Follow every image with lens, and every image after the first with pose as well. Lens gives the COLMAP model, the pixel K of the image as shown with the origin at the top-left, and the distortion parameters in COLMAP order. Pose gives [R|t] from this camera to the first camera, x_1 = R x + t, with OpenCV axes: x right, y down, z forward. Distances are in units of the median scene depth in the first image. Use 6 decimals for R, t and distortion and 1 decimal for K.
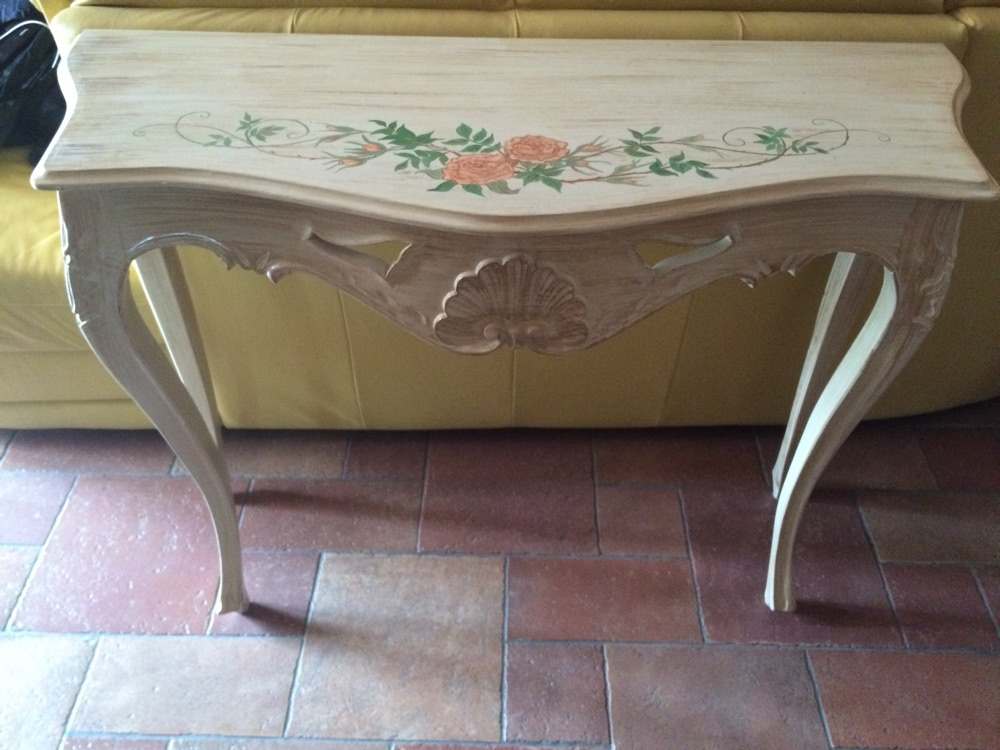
lens RADIAL K [[846.3, 0, 501.1], [0, 846.3, 374.5], [0, 0, 1]] dist [0.046648, -0.058487]
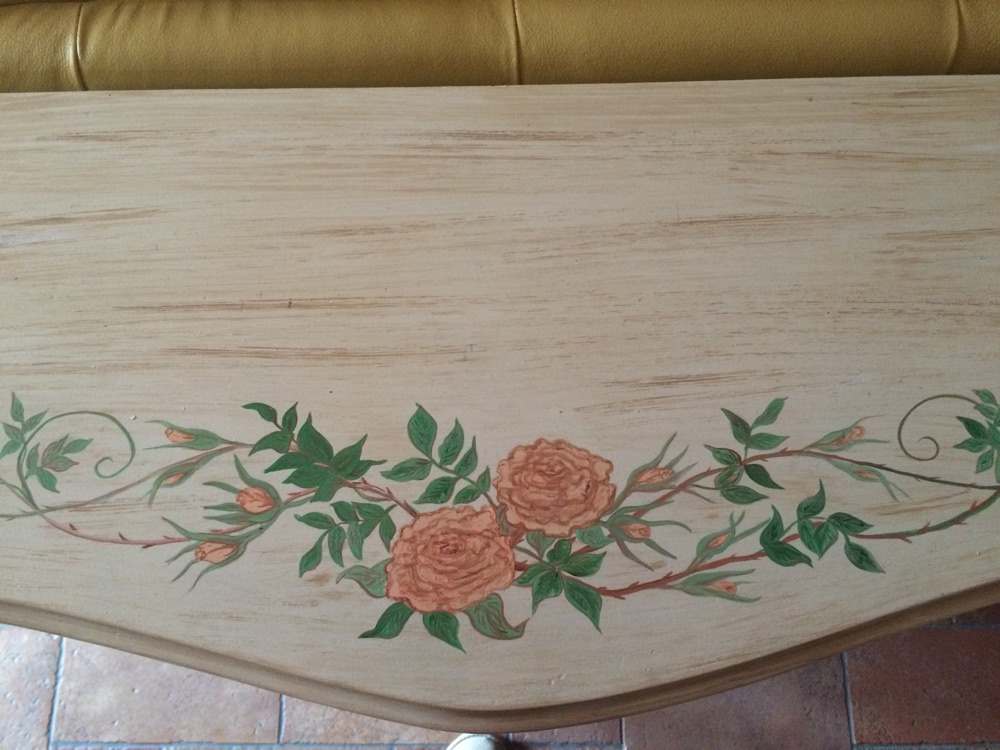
lens RADIAL K [[846.3, 0, 501.0], [0, 846.3, 373.4], [0, 0, 1]] dist [0.046648, -0.058487]
pose [[0.999805, -0.018062, -0.007943, 0.012038], [0.019623, 0.868150, 0.495914, -0.590363], [-0.002061, -0.495973, 0.868335, 0.550925]]
